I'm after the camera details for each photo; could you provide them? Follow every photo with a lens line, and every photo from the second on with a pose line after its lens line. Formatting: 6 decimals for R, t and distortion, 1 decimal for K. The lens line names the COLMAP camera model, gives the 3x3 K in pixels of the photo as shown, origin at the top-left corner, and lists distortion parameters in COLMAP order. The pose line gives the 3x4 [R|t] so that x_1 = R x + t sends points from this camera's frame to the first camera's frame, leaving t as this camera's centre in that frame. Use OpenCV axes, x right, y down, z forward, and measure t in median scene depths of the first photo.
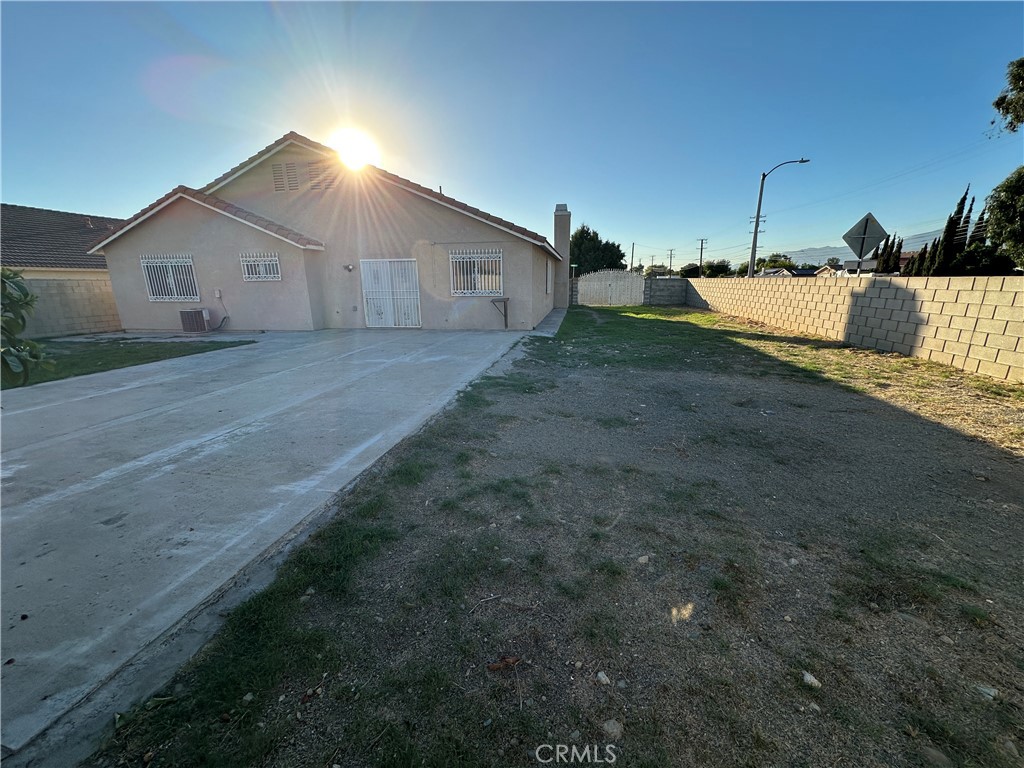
lens RADIAL K [[410.3, 0, 515.5], [0, 410.3, 383.9], [0, 0, 1]] dist [-0.002603, 0.000575]
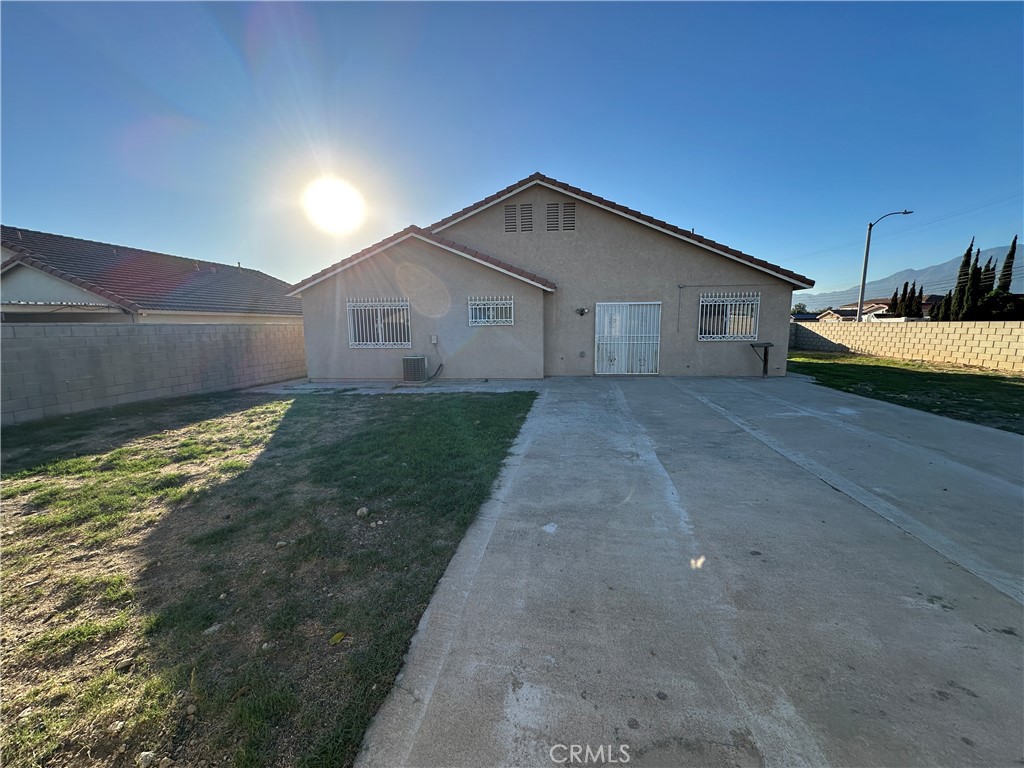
lens RADIAL K [[410.3, 0, 514.9], [0, 410.3, 384.8], [0, 0, 1]] dist [-0.002603, 0.000575]
pose [[0.998742, -0.010006, 0.049139, -0.596249], [0.015072, 0.994479, -0.103843, -0.021964], [-0.047828, 0.104453, 0.993379, 0.094465]]
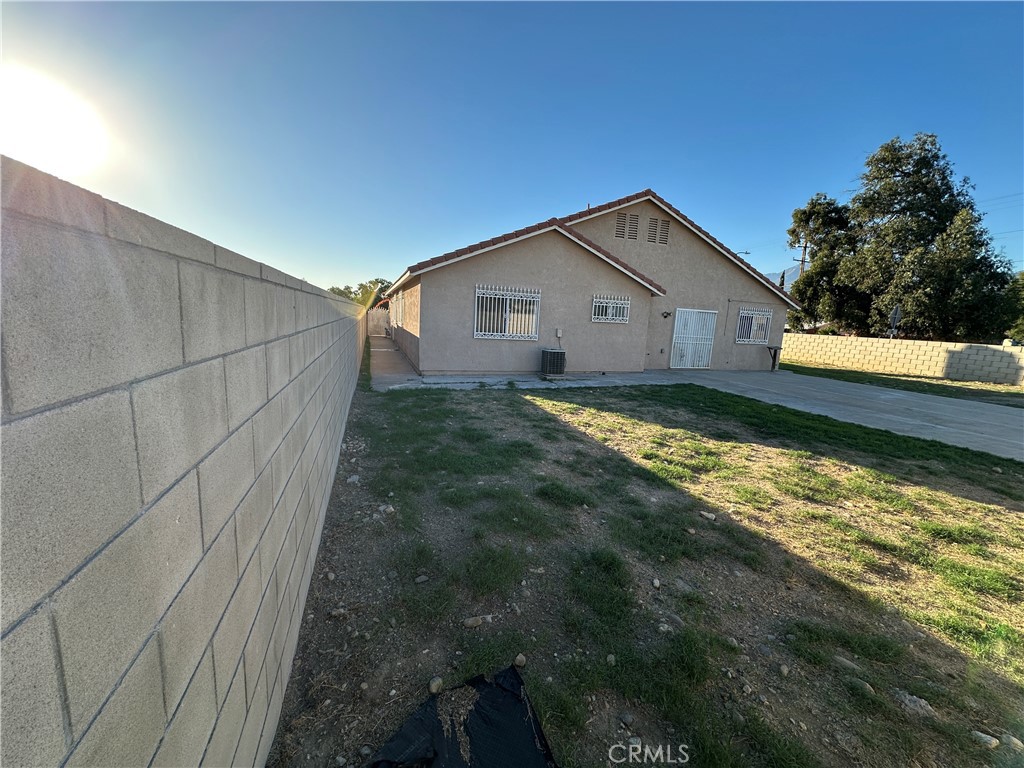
lens RADIAL K [[410.3, 0, 511.9], [0, 410.3, 383.1], [0, 0, 1]] dist [-0.002603, 0.000575]
pose [[0.876630, -0.021763, 0.480674, -1.277134], [0.056600, 0.996705, -0.058099, -0.059354], [-0.477825, 0.078137, 0.874973, 0.247936]]
